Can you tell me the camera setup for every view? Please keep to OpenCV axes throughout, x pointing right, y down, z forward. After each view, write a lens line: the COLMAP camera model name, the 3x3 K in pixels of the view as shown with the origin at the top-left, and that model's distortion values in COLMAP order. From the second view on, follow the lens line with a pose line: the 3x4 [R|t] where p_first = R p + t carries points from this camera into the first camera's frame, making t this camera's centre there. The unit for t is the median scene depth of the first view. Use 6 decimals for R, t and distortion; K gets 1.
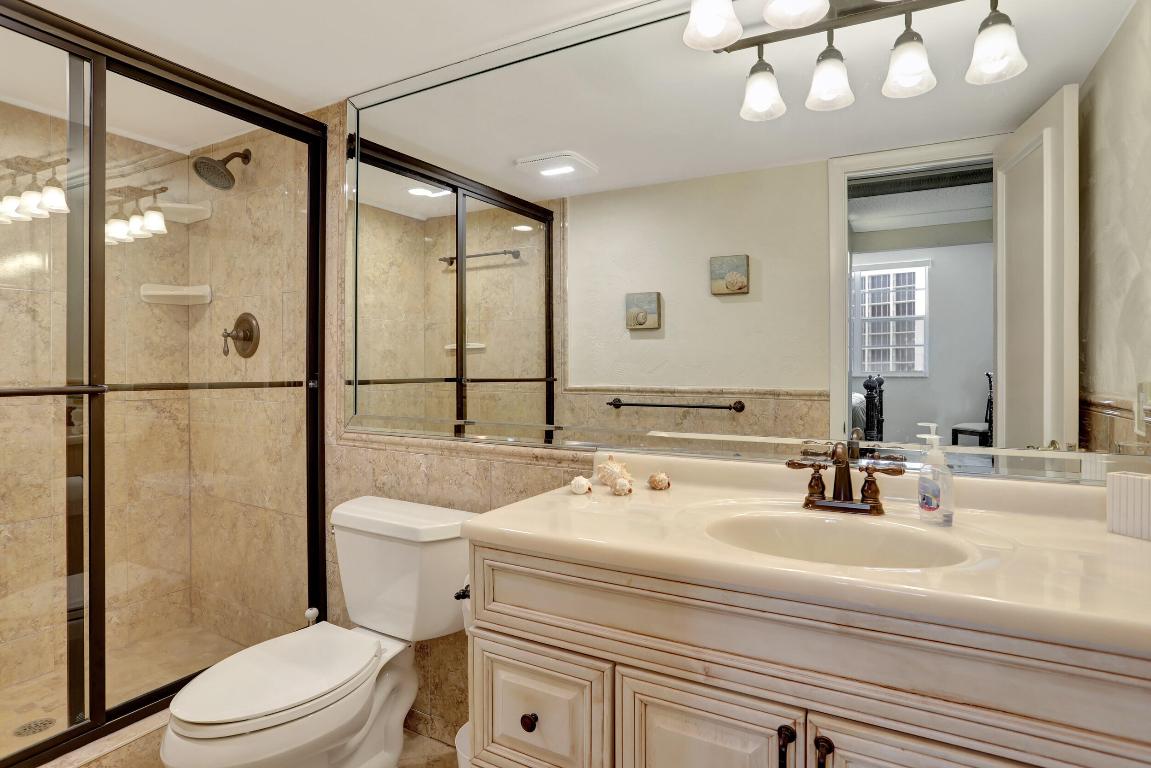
lens RADIAL K [[629.2, 0, 572.9], [0, 629.2, 368.5], [0, 0, 1]] dist [-0.068216, 0.038449]
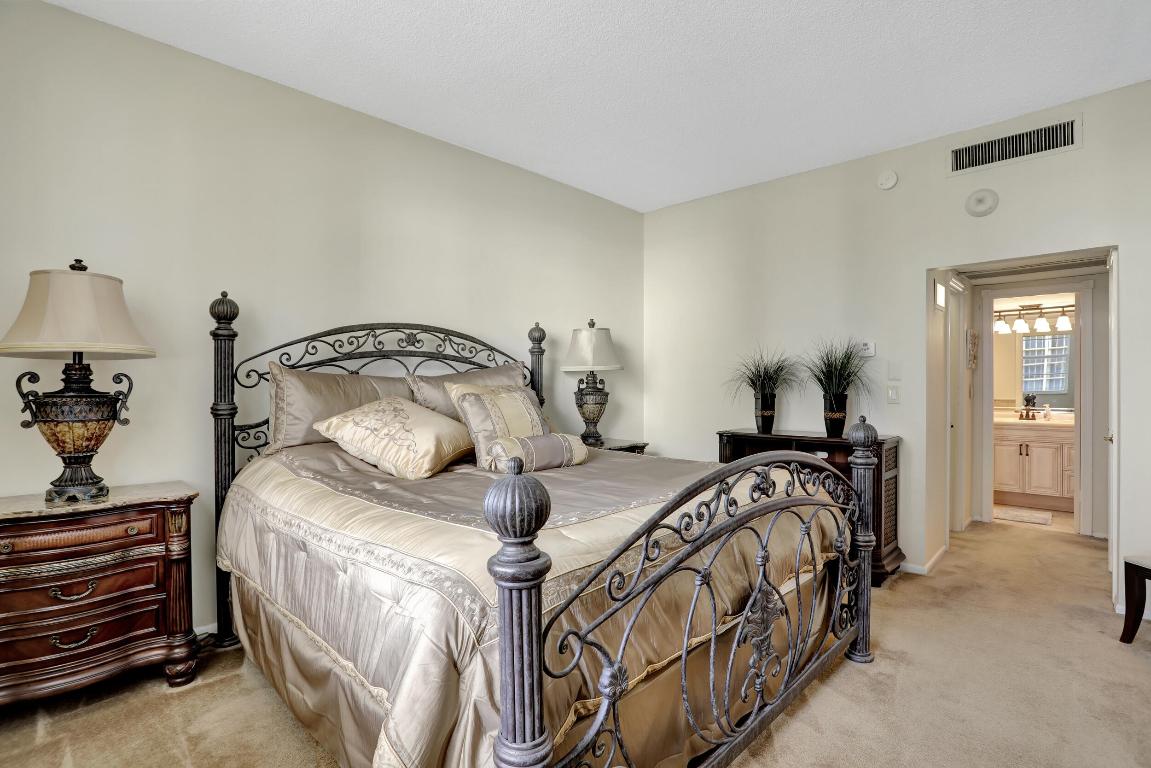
lens RADIAL K [[550.4, 0, 576.4], [0, 550.4, 398.4], [0, 0, 1]] dist [-0.068640, 0.025429]
pose [[0.969105, 0.009562, -0.246465, -2.270974], [-0.008493, 0.999949, 0.005399, 0.050217], [0.246504, -0.003139, 0.969137, -4.511808]]
